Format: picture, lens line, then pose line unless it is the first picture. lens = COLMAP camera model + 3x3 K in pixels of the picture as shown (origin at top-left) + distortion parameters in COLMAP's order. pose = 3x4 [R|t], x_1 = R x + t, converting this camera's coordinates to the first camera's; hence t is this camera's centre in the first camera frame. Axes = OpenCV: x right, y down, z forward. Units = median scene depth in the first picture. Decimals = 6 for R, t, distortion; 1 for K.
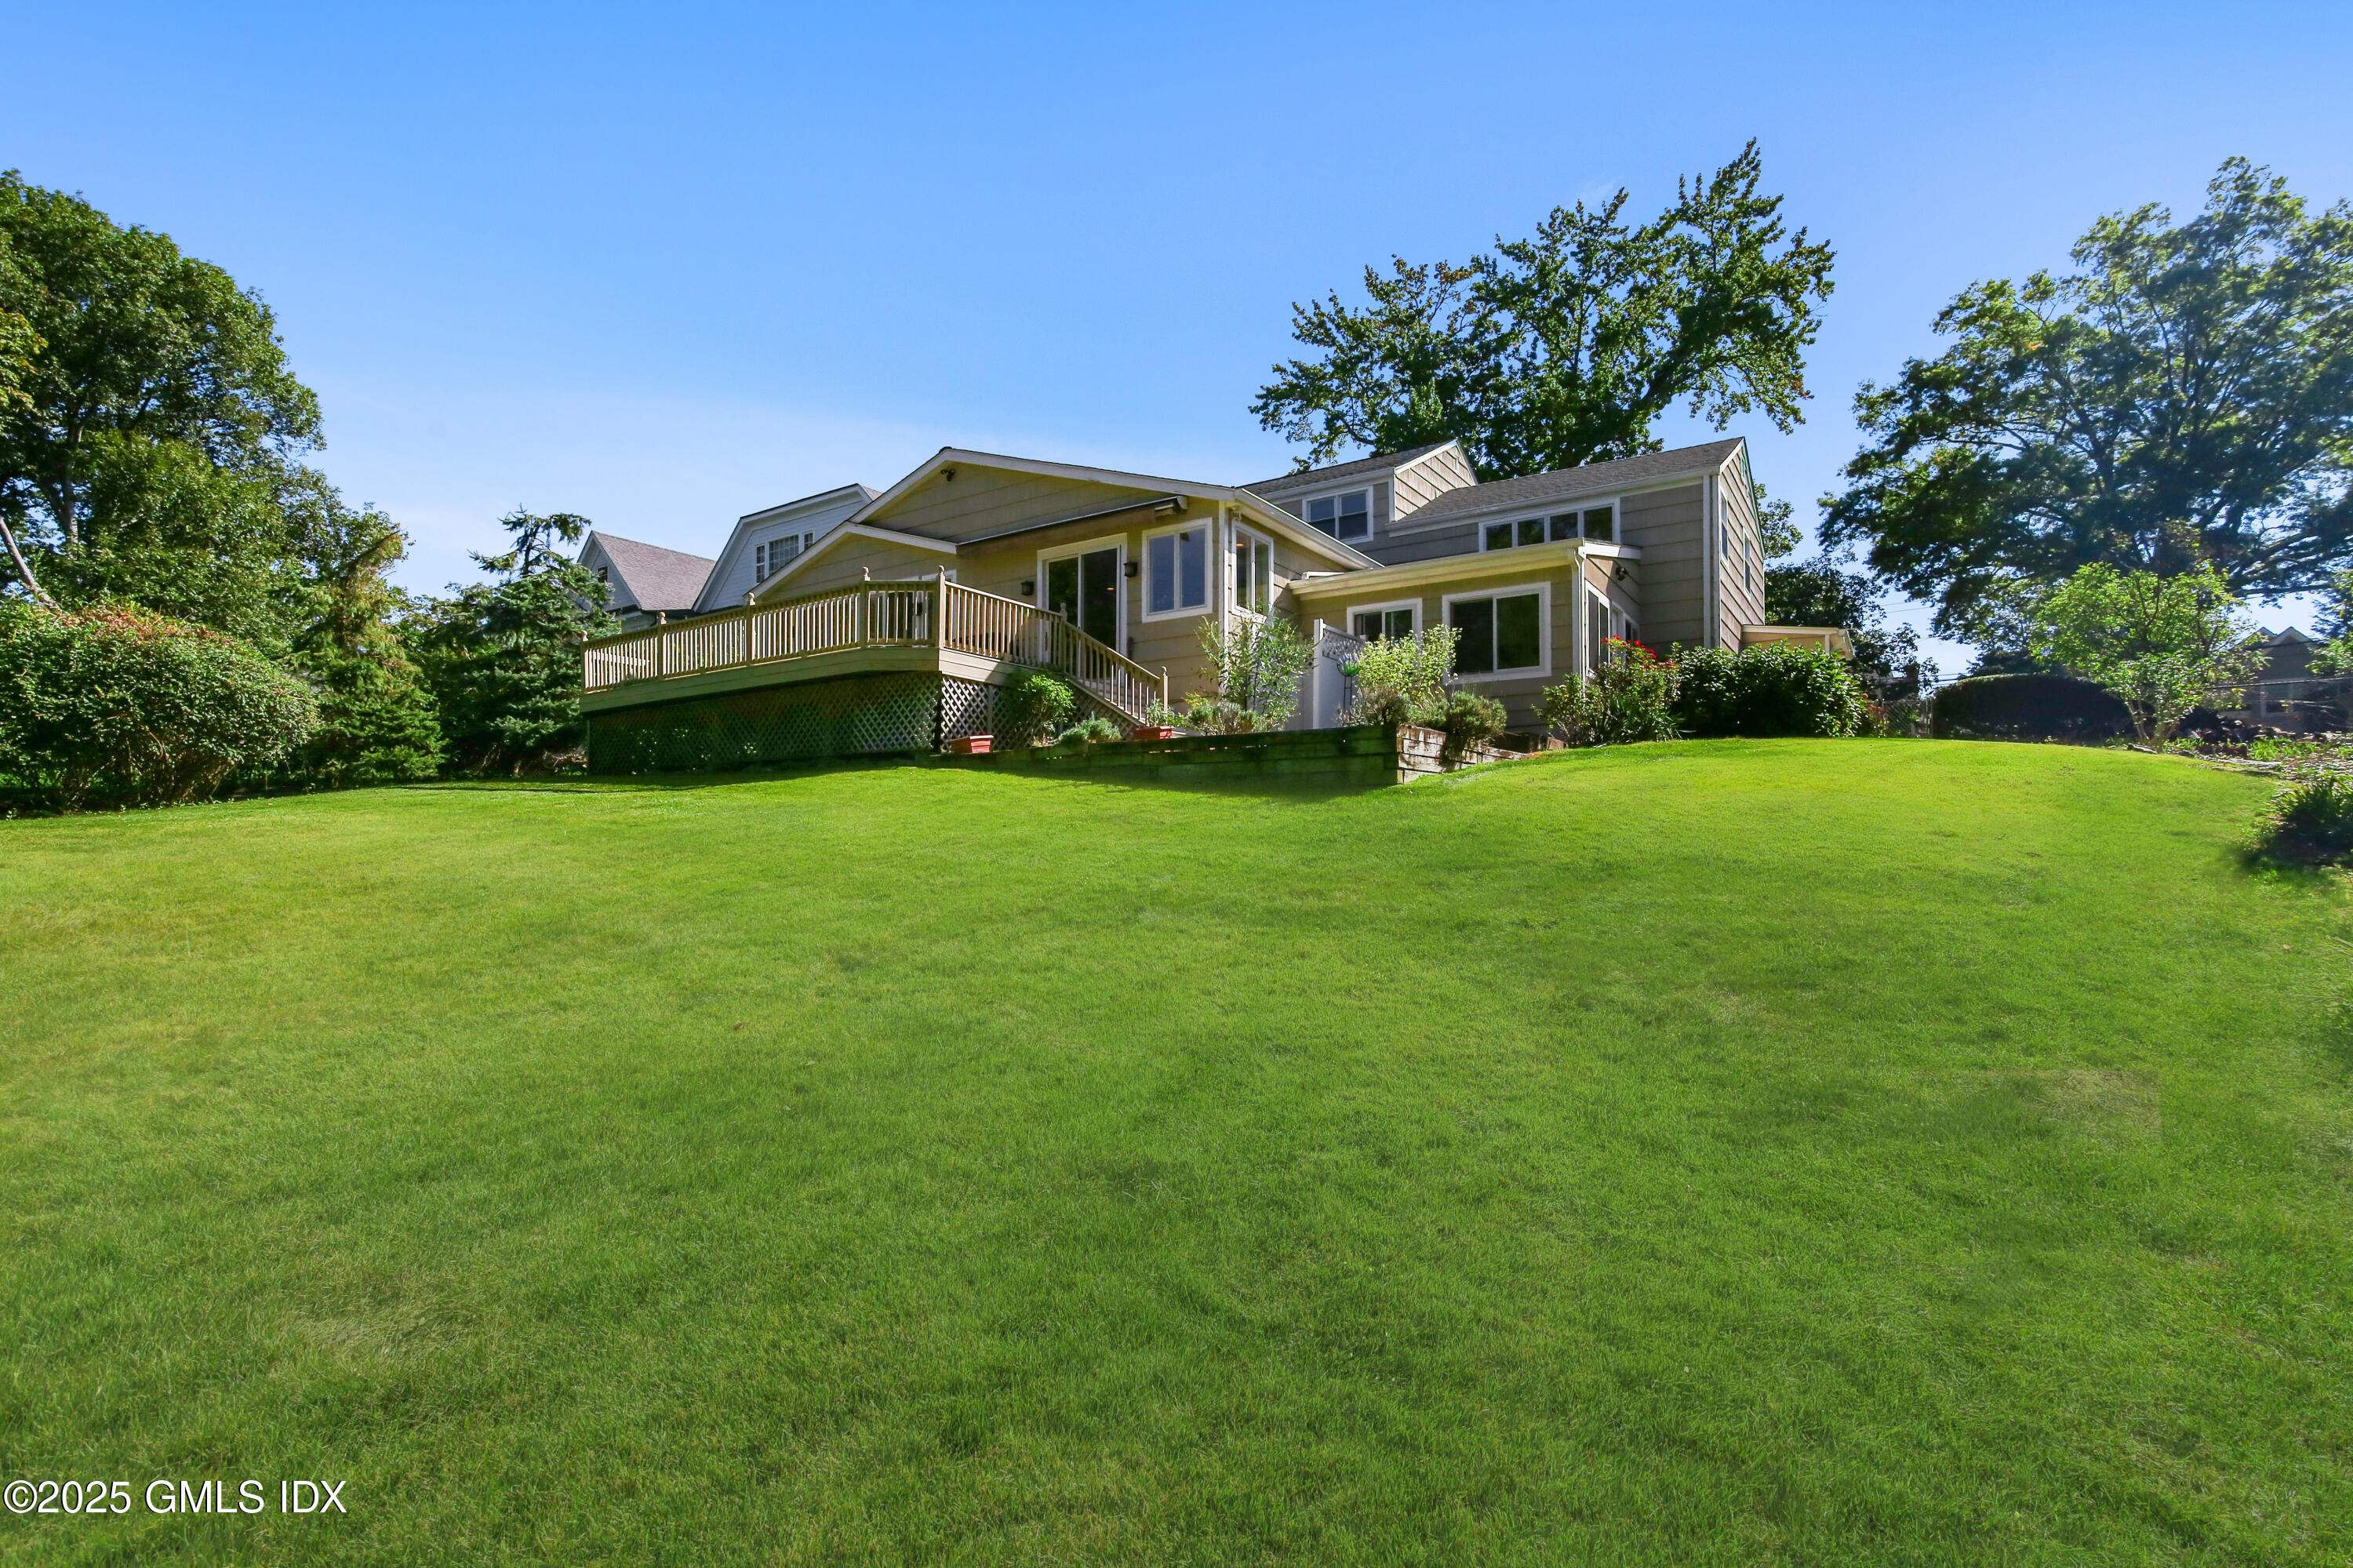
lens RADIAL K [[1085.5, 0, 1168.7], [0, 1085.5, 780.9], [0, 0, 1]] dist [-0.007843, 0.000311]
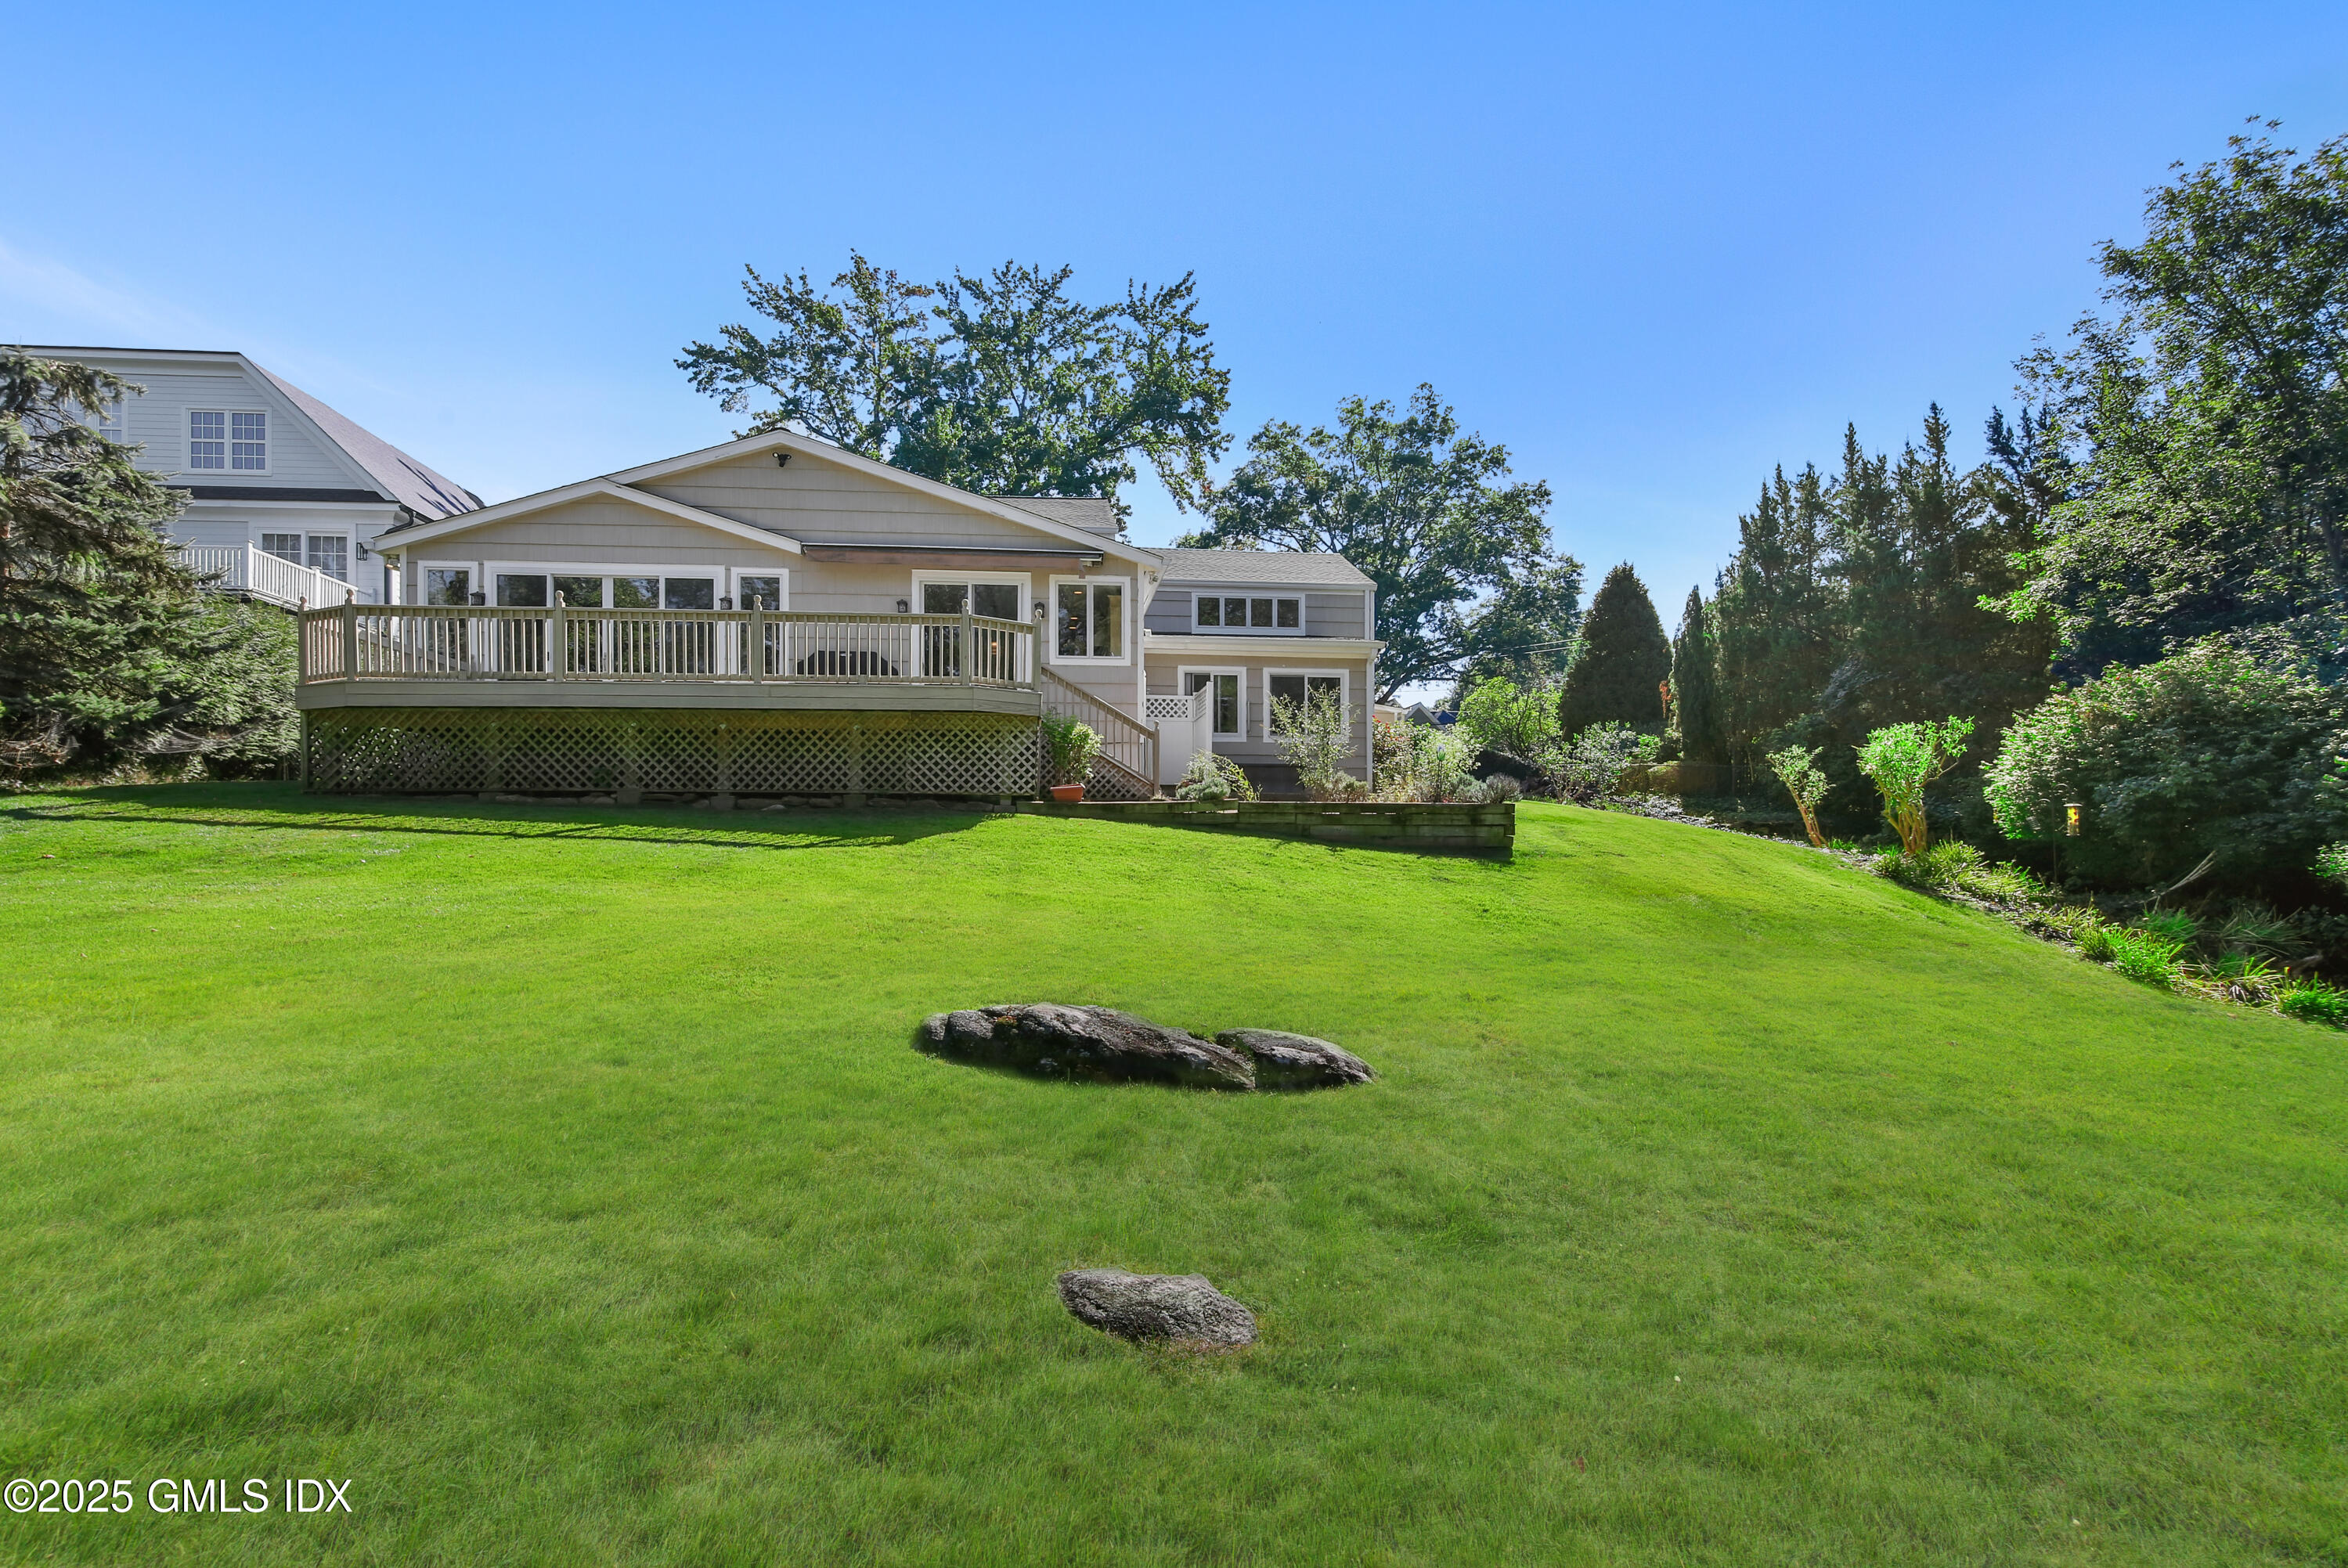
lens RADIAL K [[1107.2, 0, 1174.0], [0, 1107.2, 784.0], [0, 0, 1]] dist [-0.003065, 0.000009]
pose [[0.771559, 0.033801, 0.635259, -0.221967], [-0.040036, 0.999188, -0.004539, -0.011750], [-0.634897, -0.021932, 0.772286, 0.040468]]
